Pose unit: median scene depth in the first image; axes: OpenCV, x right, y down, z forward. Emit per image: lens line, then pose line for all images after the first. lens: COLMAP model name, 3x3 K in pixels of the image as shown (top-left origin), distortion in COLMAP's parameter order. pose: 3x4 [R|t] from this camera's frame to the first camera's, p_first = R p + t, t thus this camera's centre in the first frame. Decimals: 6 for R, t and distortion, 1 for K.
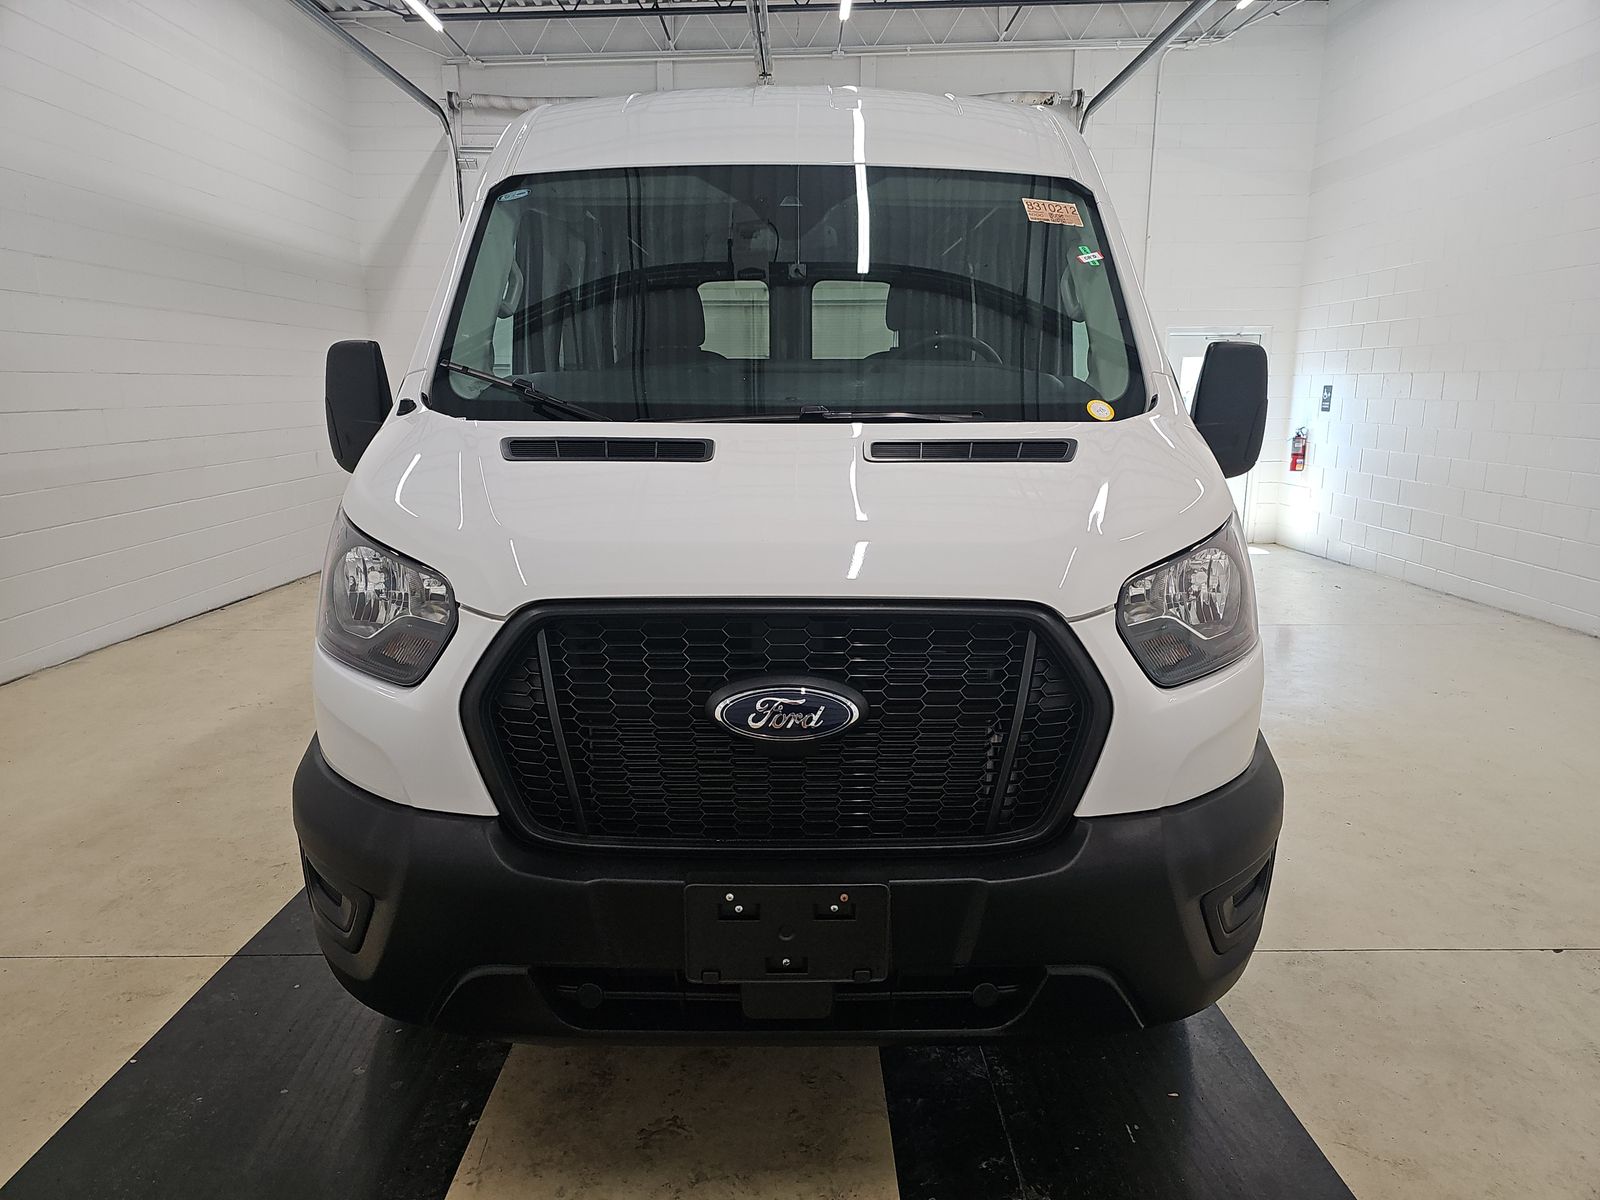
lens RADIAL K [[1065.2, 0, 802.3], [0, 1065.2, 610.2], [0, 0, 1]] dist [0.023215, -0.013343]
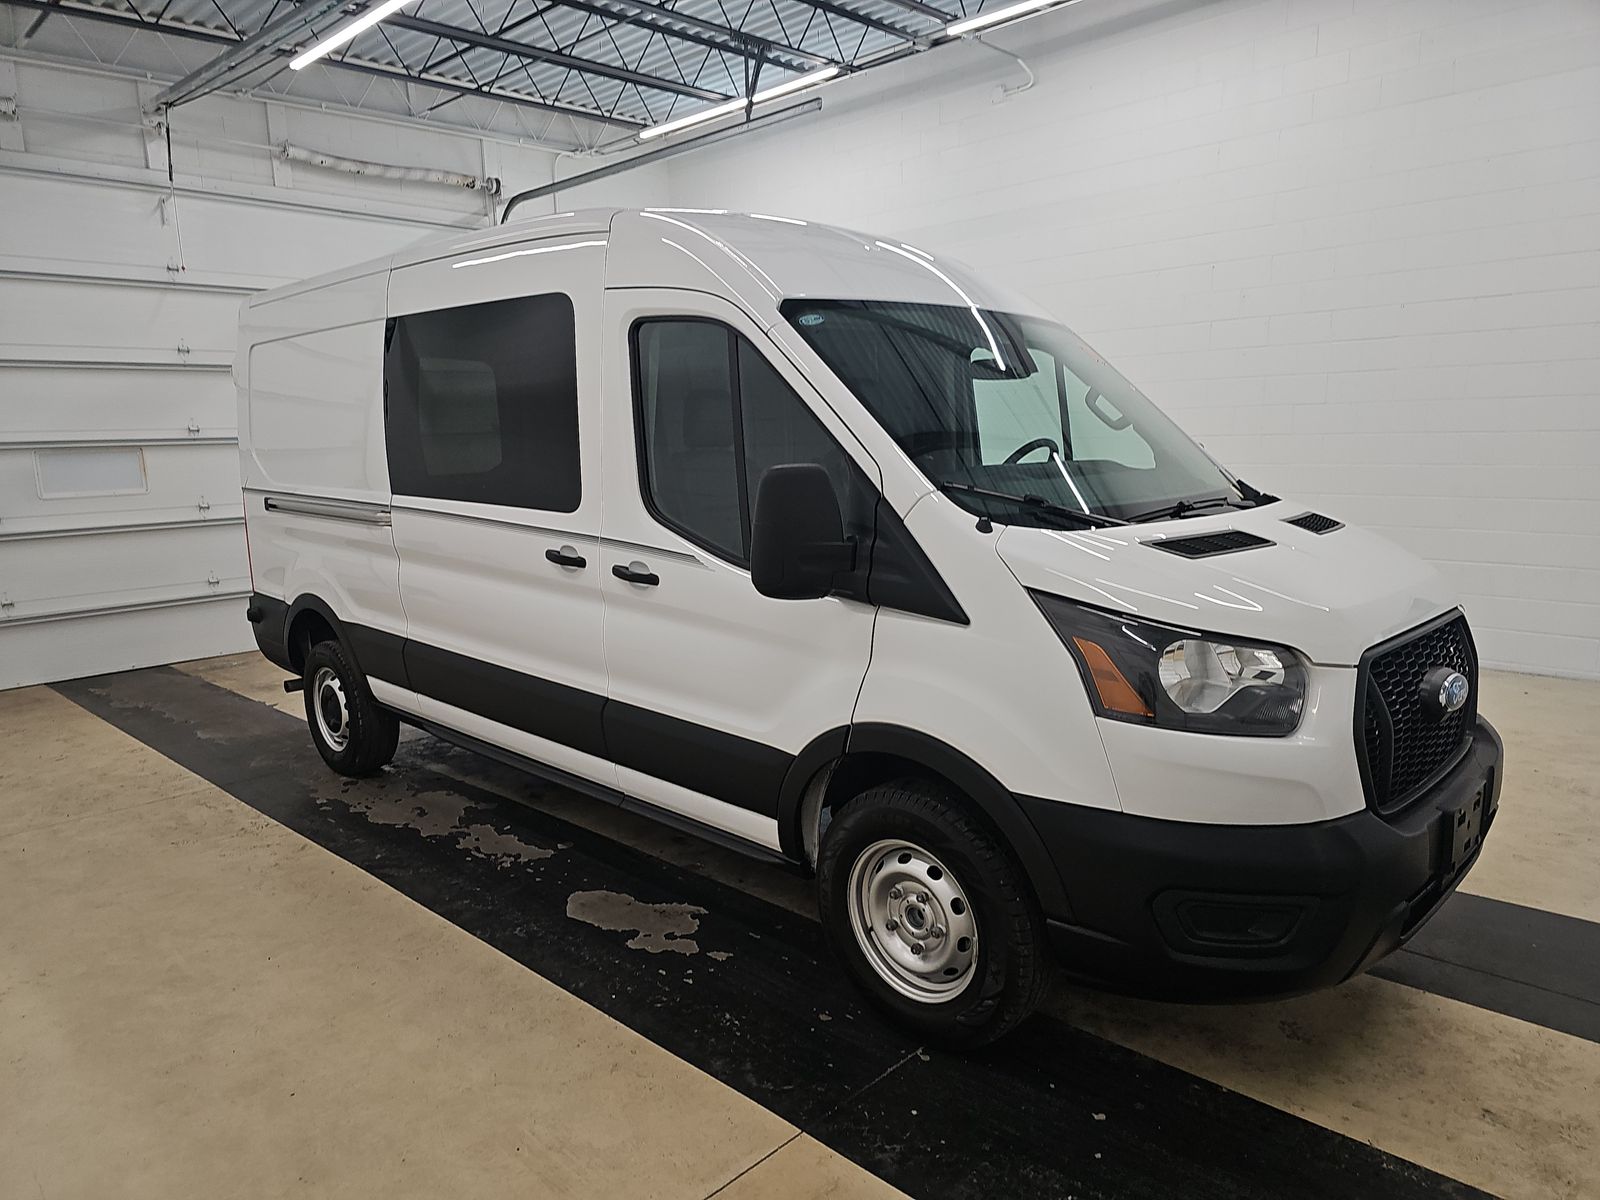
lens RADIAL K [[1065.2, 0, 799.9], [0, 1065.2, 602.7], [0, 0, 1]] dist [0.023215, -0.013343]
pose [[0.697504, -0.130748, 0.704551, -0.350530], [0.167983, 0.985650, 0.016610, -0.044380], [-0.696613, 0.106767, 0.709459, 0.095581]]
